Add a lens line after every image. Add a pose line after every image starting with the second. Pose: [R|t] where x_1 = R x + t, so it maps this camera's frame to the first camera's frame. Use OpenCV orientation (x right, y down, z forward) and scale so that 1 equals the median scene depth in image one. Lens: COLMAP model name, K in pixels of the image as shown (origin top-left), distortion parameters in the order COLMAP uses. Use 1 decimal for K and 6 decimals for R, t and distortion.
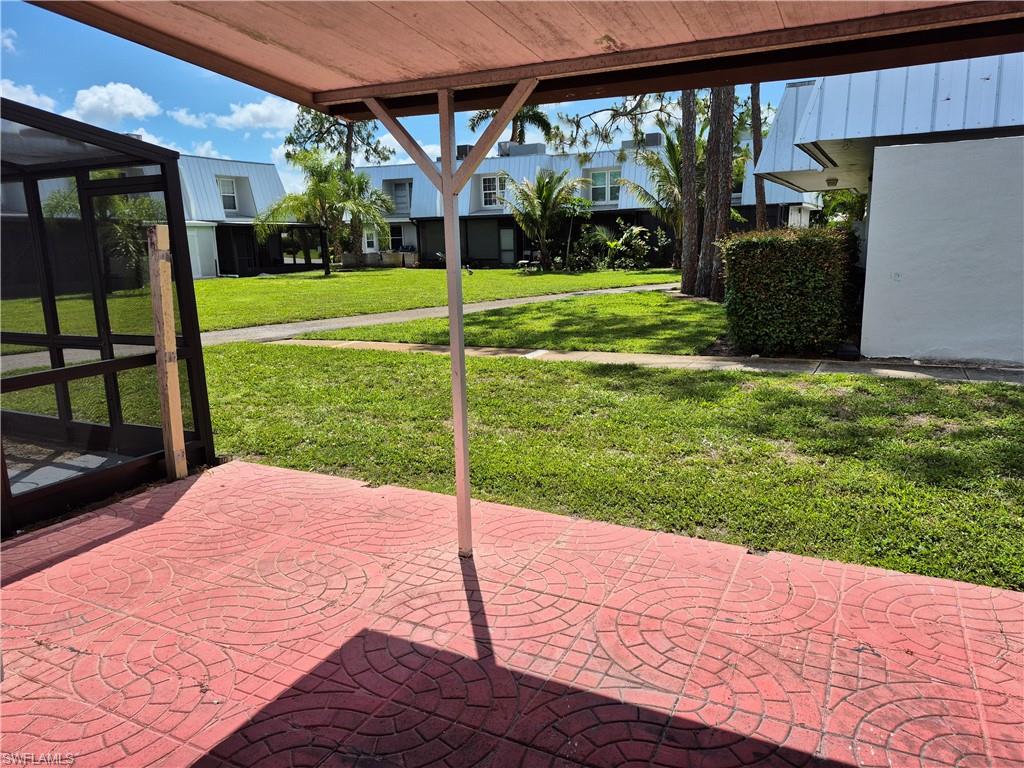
lens RADIAL K [[721.5, 0, 512.0], [0, 721.5, 384.0], [0, 0, 1]] dist [0.007738, 0.001771]
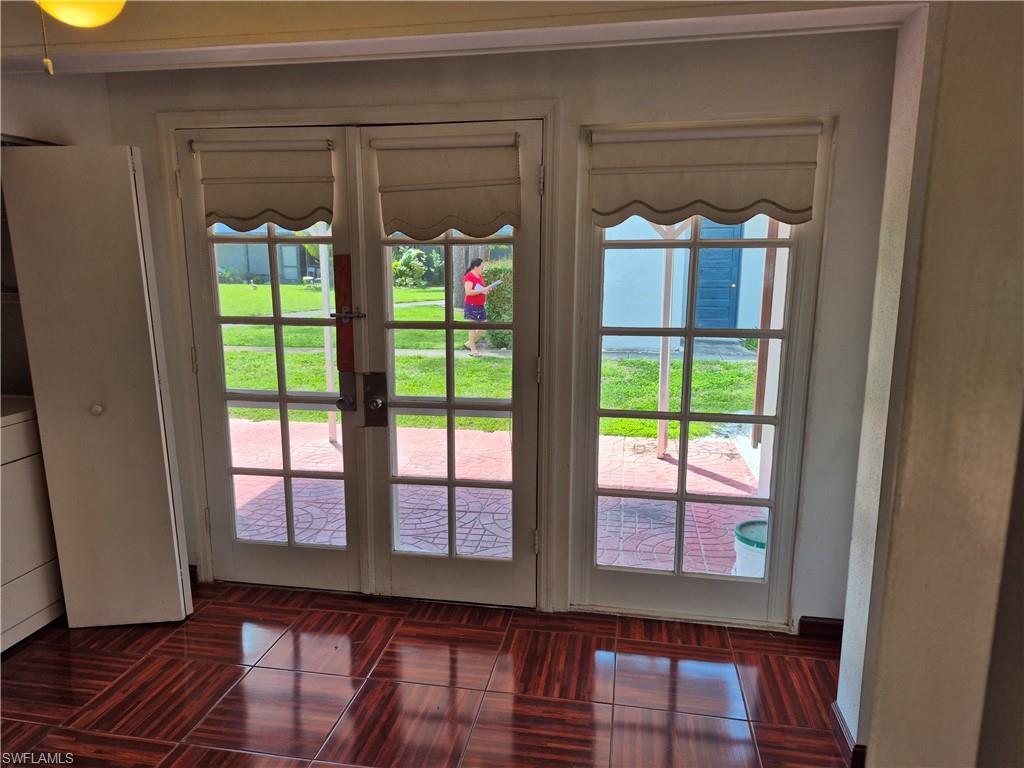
lens RADIAL K [[681.3, 0, 509.9], [0, 681.3, 405.4], [0, 0, 1]] dist [0.003277, -0.000198]
pose [[0.953427, -0.032758, 0.299839, -0.012657], [0.028725, 0.999428, 0.017848, 0.011040], [-0.300252, -0.008404, 0.953823, -0.063252]]
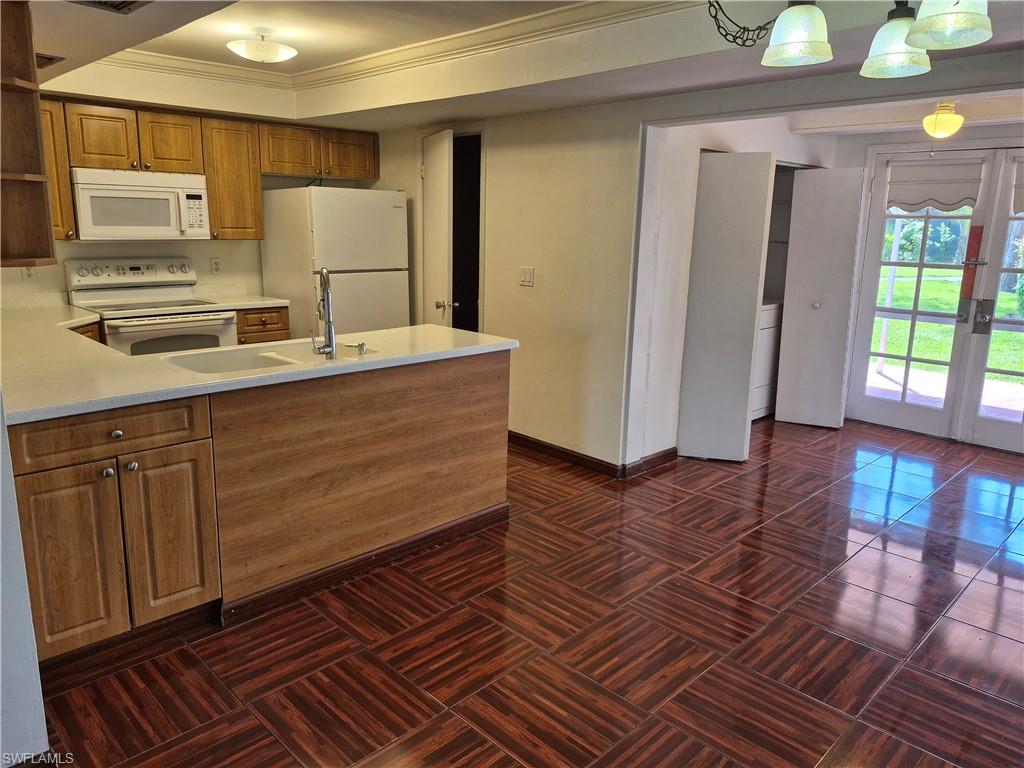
lens RADIAL K [[721.5, 0, 512.0], [0, 721.5, 384.0], [0, 0, 1]] dist [0.007738, 0.001771]
pose [[0.951422, 0.112248, -0.286700, -0.063308], [-0.105318, 0.993653, 0.039532, 0.035413], [0.289318, -0.007417, 0.957204, -0.171993]]
